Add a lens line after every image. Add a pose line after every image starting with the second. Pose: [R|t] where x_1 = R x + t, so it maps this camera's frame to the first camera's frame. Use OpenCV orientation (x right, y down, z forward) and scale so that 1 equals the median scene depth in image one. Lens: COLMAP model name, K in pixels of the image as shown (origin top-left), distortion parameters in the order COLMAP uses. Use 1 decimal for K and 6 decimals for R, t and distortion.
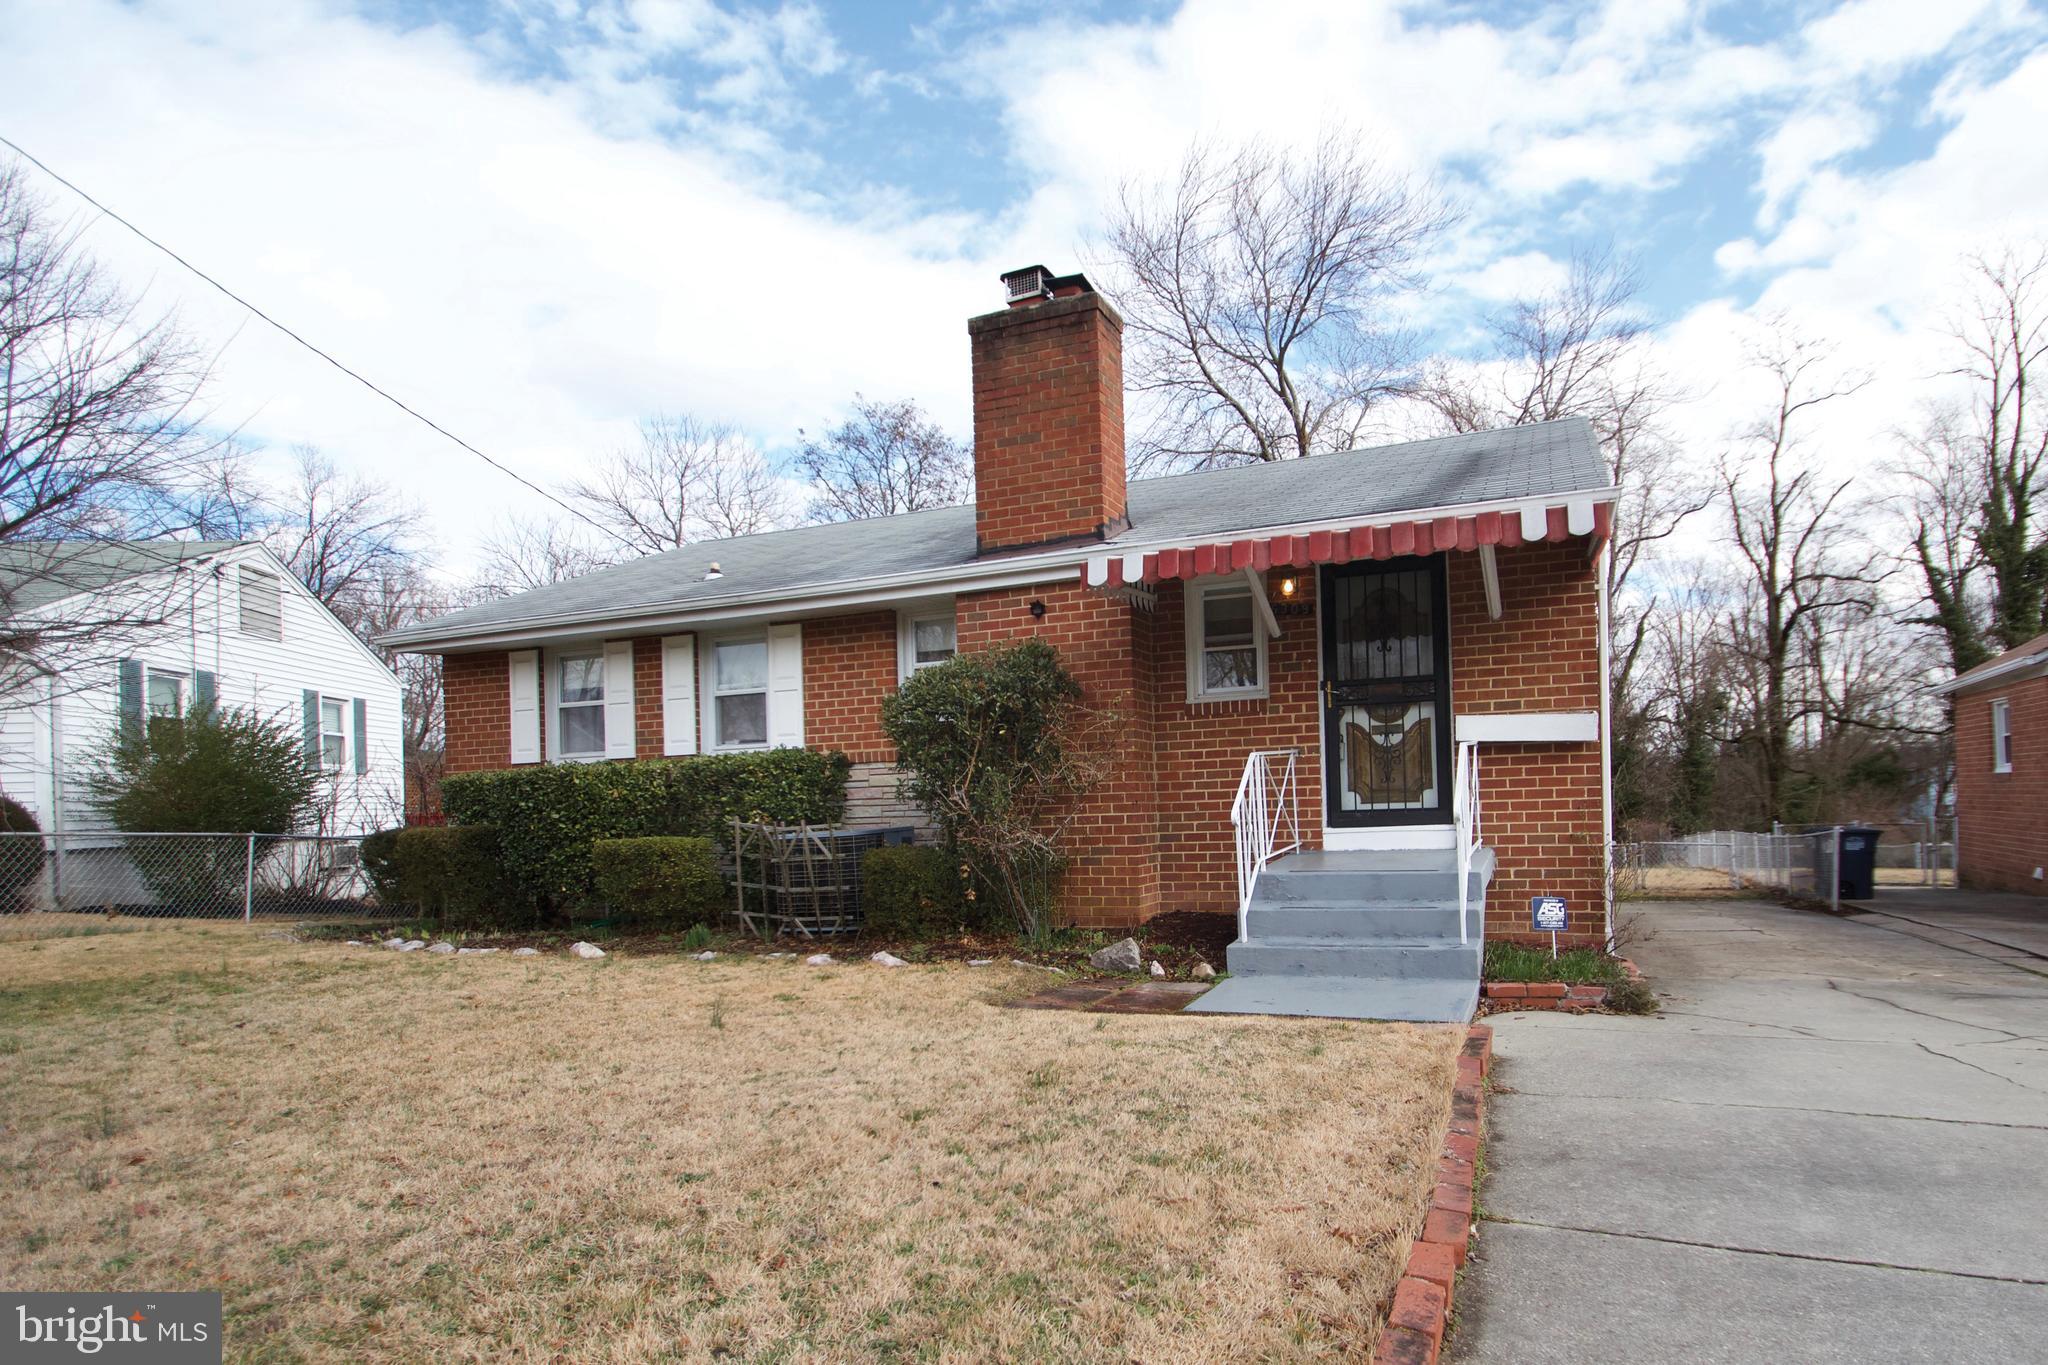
lens RADIAL K [[1048.6, 0, 1024.5], [0, 1048.6, 795.9], [0, 0, 1]] dist [0.017596, -0.021149]
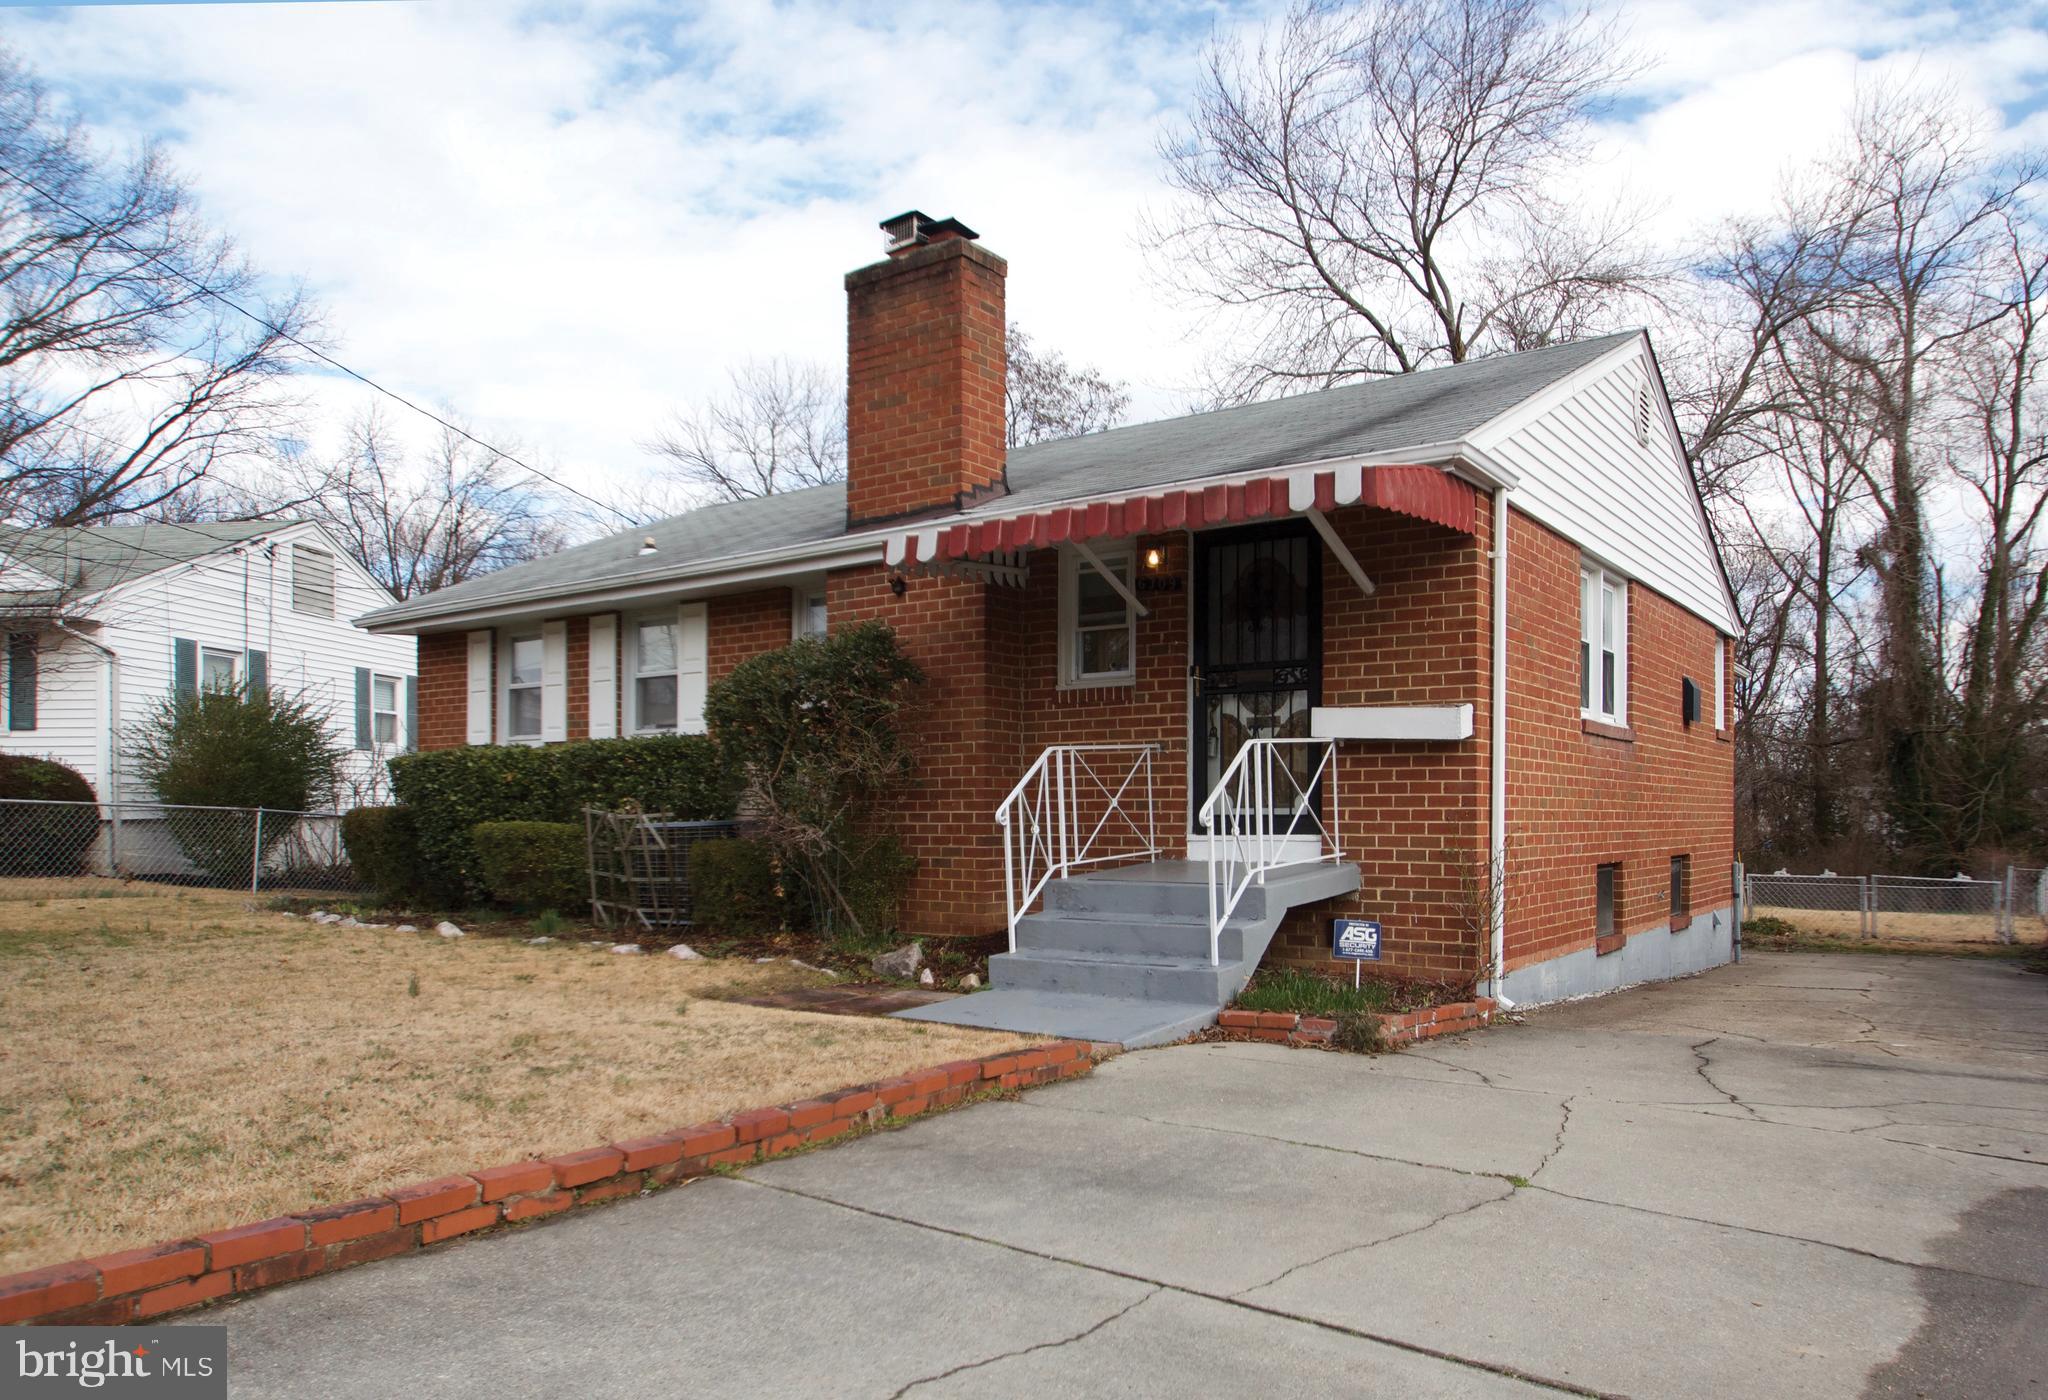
lens RADIAL K [[1337.9, 0, 1025.9], [0, 1337.9, 806.7], [0, 0, 1]] dist [-0.007152, -0.001952]
pose [[0.967760, 0.027804, -0.250333, 0.421495], [-0.025186, 0.999589, 0.013659, -0.004204], [0.250610, -0.006914, 0.968063, -0.107008]]
